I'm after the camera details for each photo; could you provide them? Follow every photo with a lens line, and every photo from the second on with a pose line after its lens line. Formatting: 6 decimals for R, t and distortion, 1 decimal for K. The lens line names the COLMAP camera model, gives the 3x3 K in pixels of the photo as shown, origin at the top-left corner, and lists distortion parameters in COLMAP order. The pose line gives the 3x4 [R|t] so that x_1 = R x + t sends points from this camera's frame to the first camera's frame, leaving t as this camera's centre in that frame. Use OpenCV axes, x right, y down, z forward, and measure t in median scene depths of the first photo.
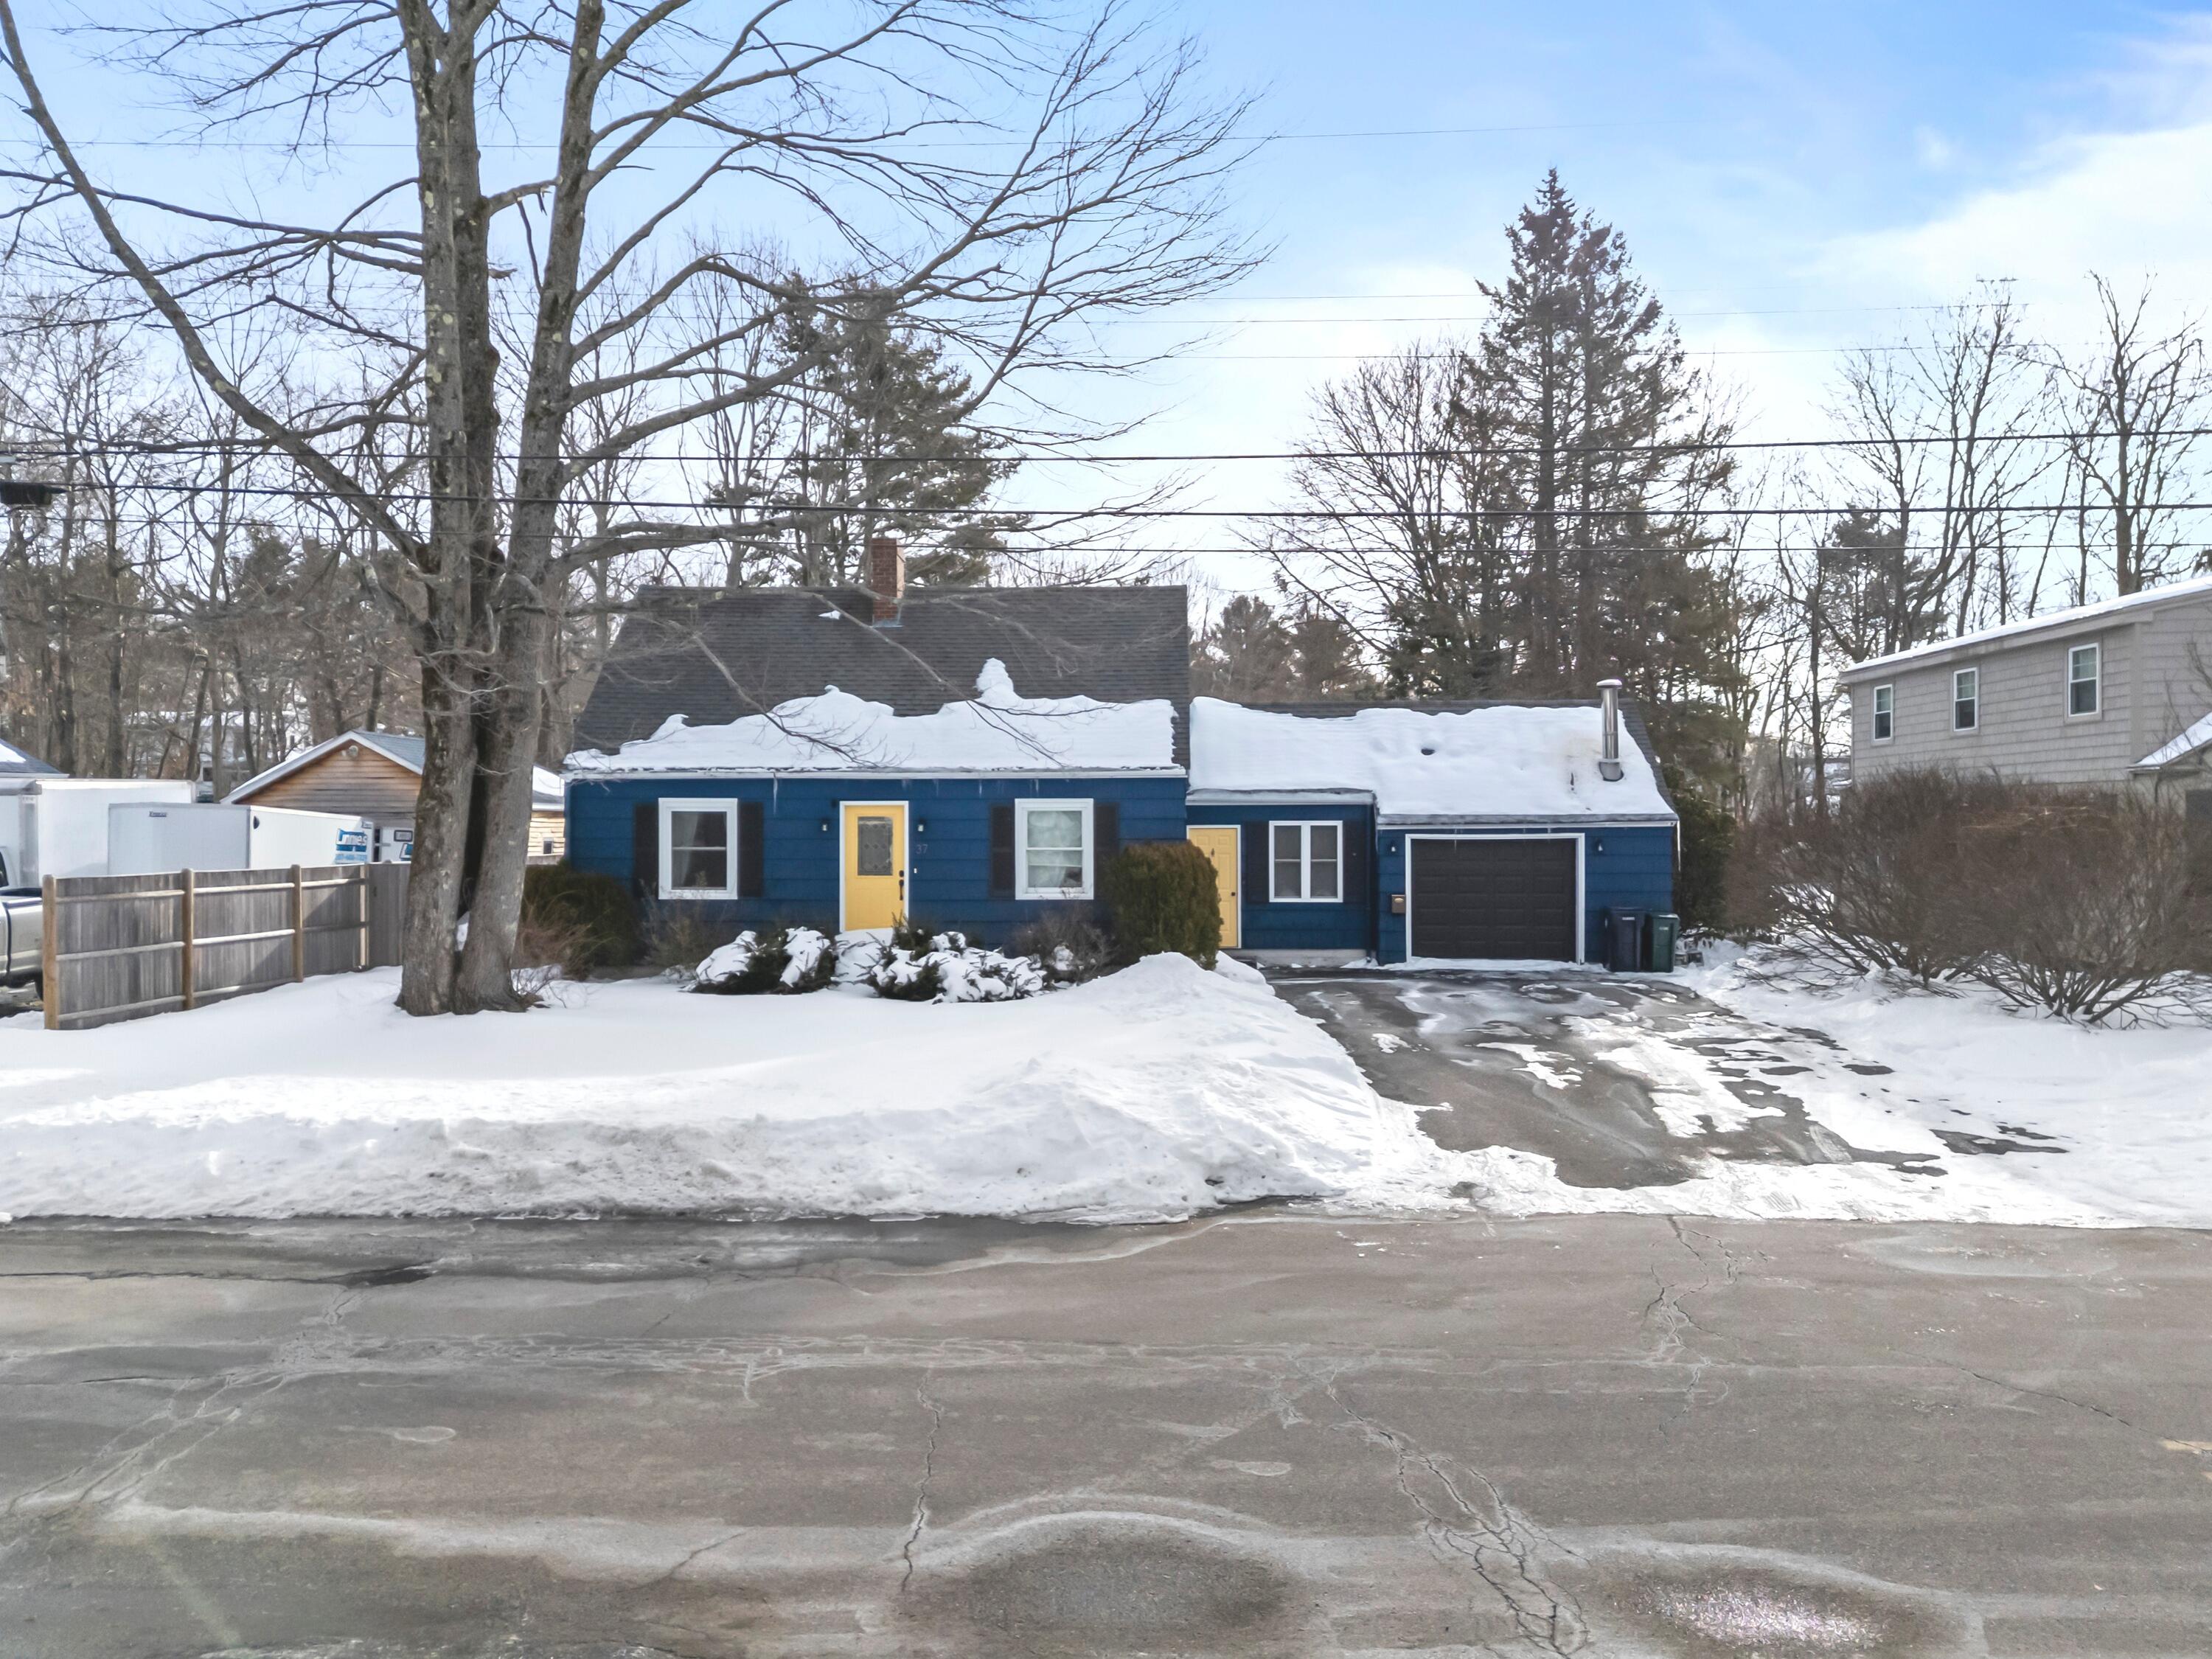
lens RADIAL K [[1551.3, 0, 1099.5], [0, 1551.3, 818.6], [0, 0, 1]] dist [0.077081, -0.062075]
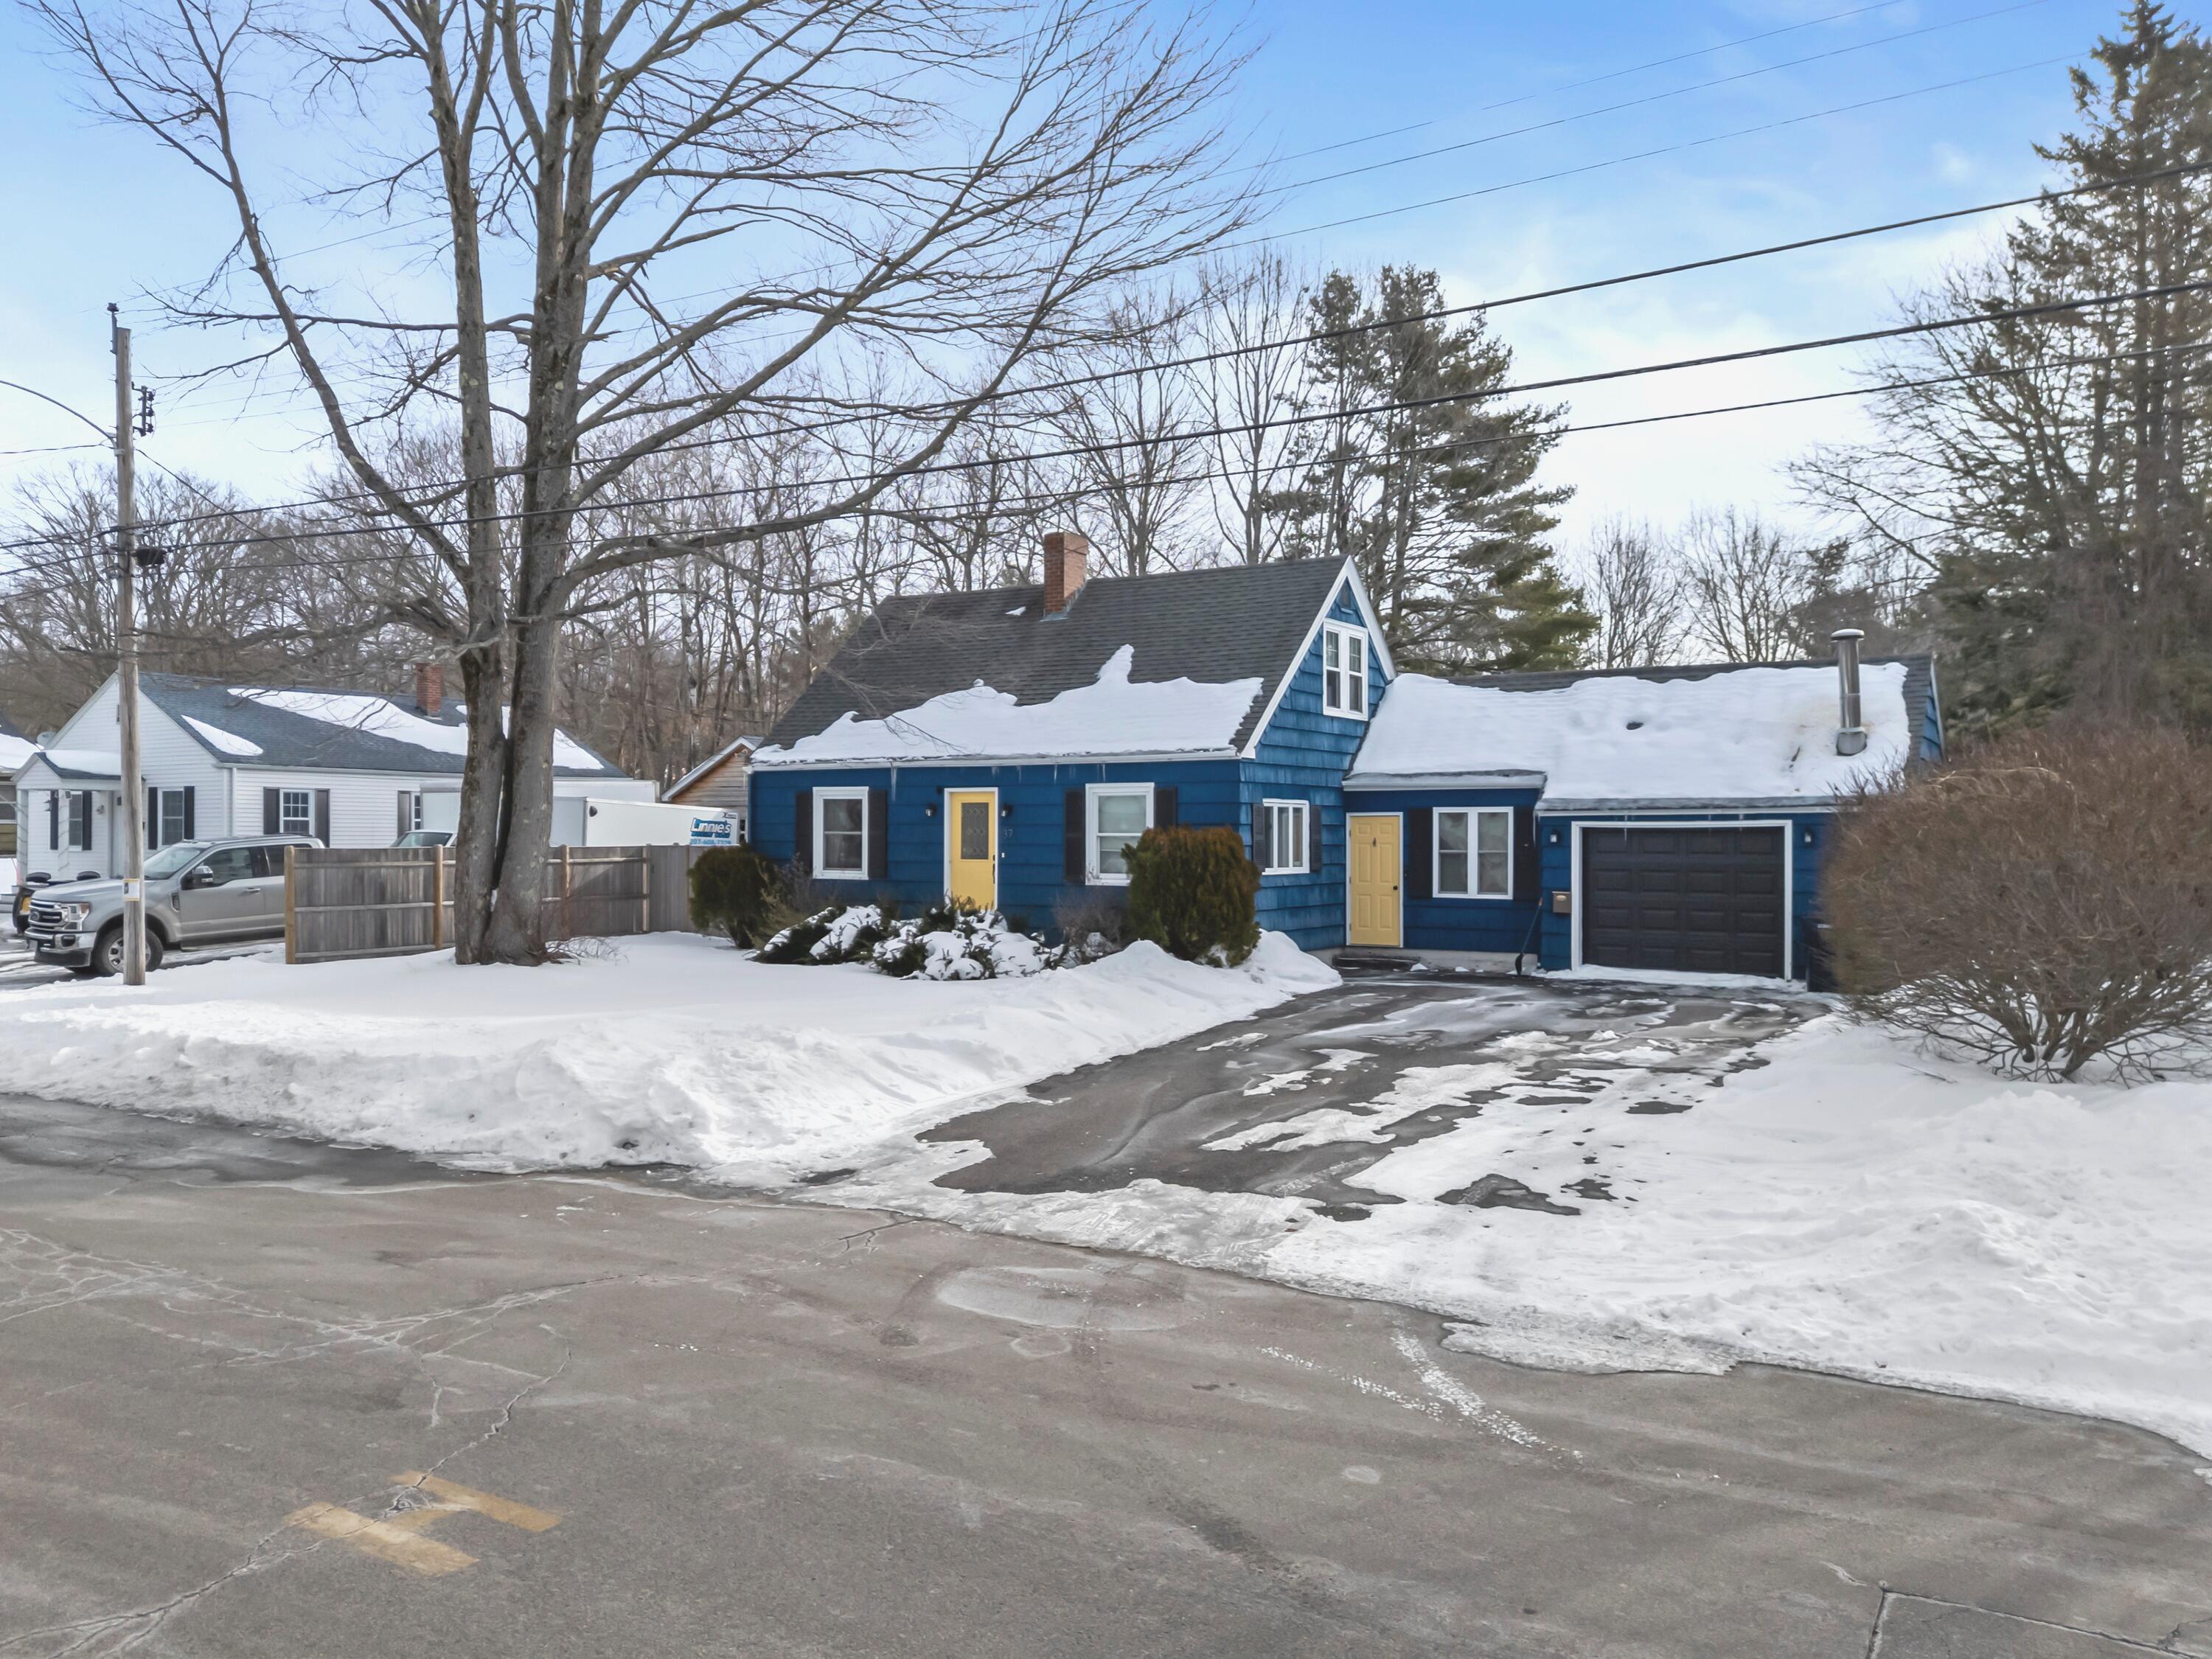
lens RADIAL K [[1551.3, 0, 1099.5], [0, 1551.3, 818.6], [0, 0, 1]] dist [0.077081, -0.062075]
pose [[0.882798, -0.000833, -0.469753, 0.409843], [-0.000627, 0.999995, -0.002953, 0.012164], [0.469753, 0.002902, 0.882793, 0.122804]]
